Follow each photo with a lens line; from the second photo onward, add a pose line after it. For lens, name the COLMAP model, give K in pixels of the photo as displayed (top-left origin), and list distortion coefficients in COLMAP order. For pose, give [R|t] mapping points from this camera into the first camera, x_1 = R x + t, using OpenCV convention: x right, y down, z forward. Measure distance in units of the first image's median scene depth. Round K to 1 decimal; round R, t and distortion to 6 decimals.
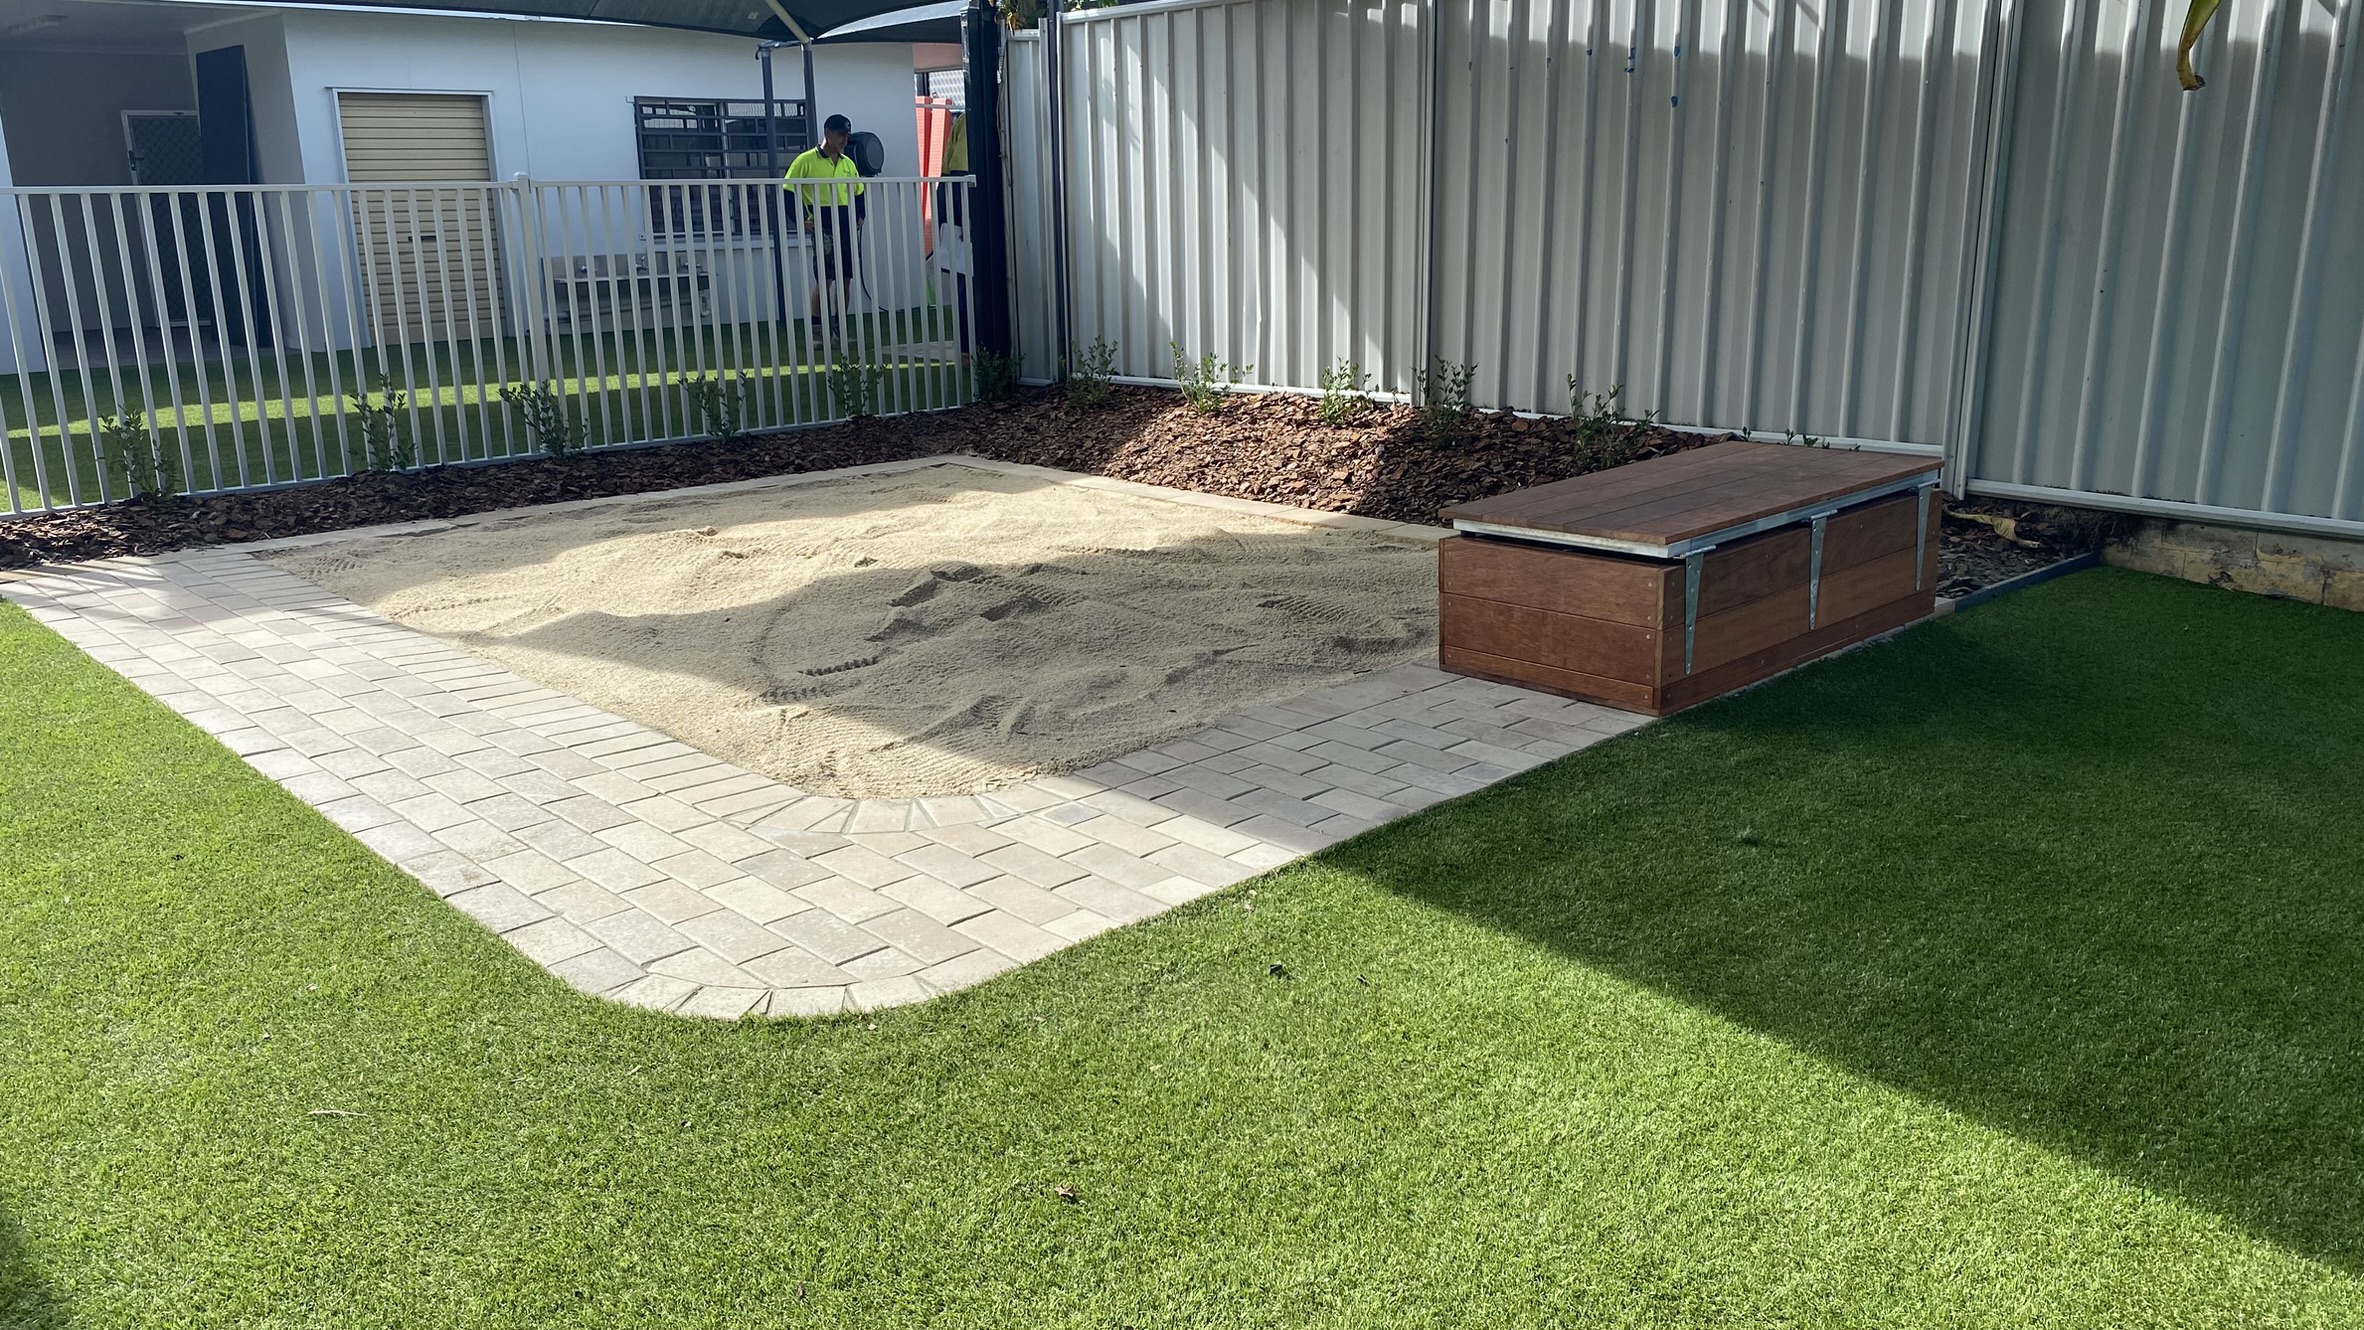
lens RADIAL K [[1805.9, 0, 1183.2], [0, 1805.9, 675.5], [0, 0, 1]] dist [0.032392, -0.057989]
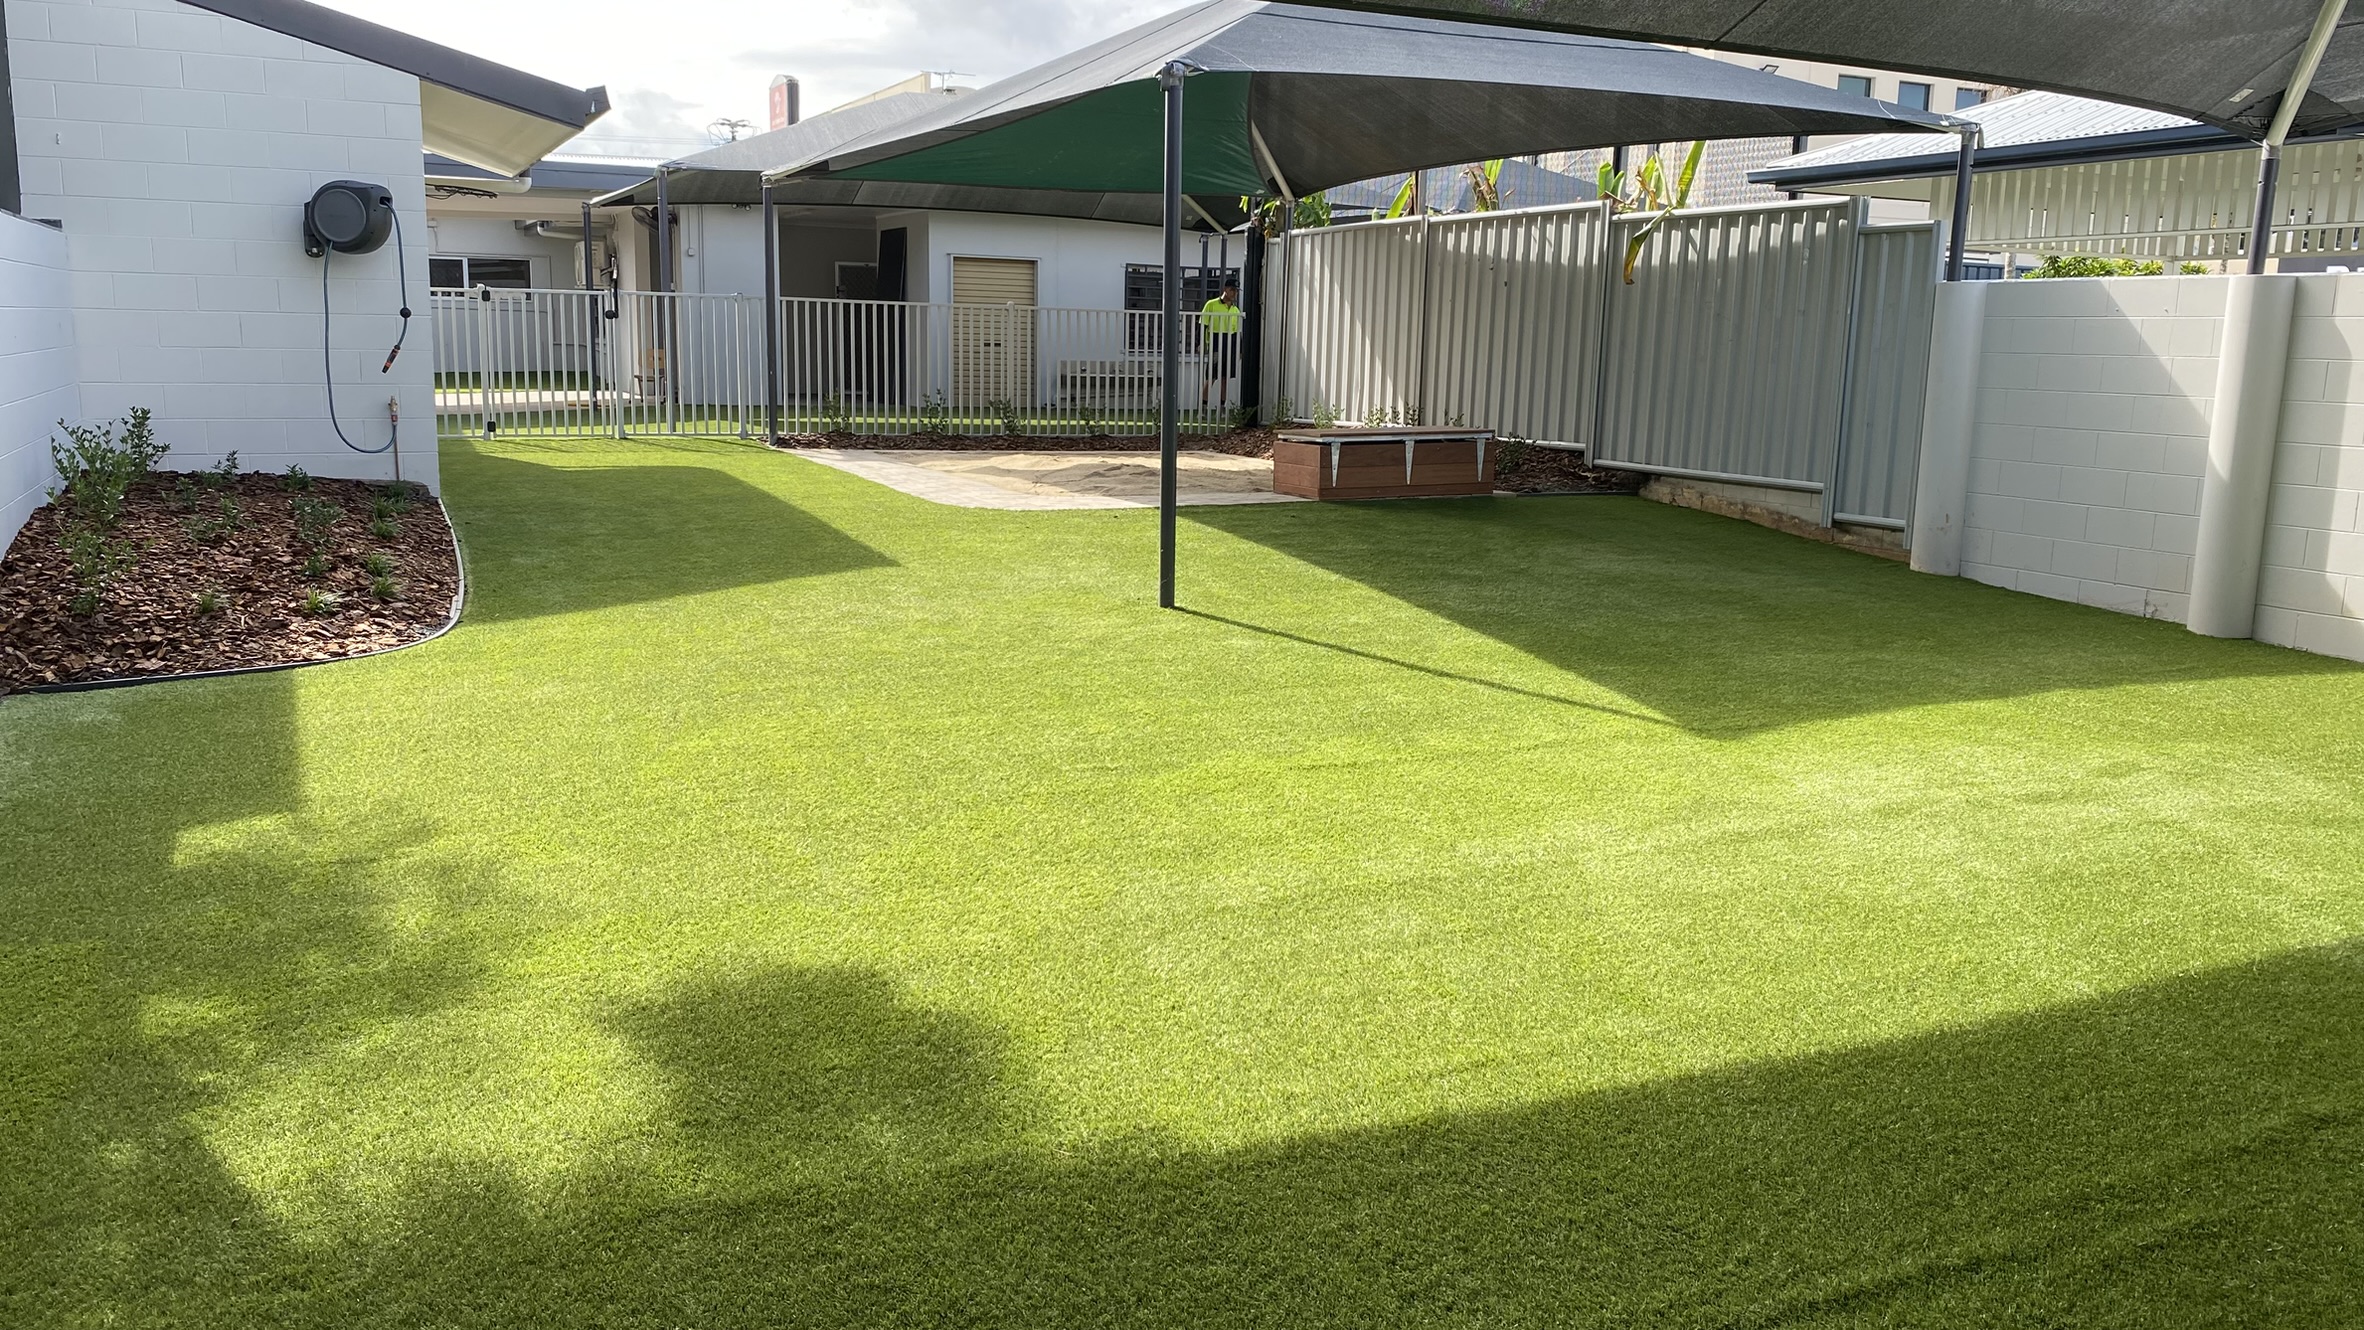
lens RADIAL K [[1805.9, 0, 1189.4], [0, 1805.9, 670.1], [0, 0, 1]] dist [0.032392, -0.057989]
pose [[0.951089, 0.092104, -0.294866, 0.704519], [-0.117035, 0.990796, -0.068010, 0.383178], [0.285888, 0.099193, 0.953115, -1.297845]]
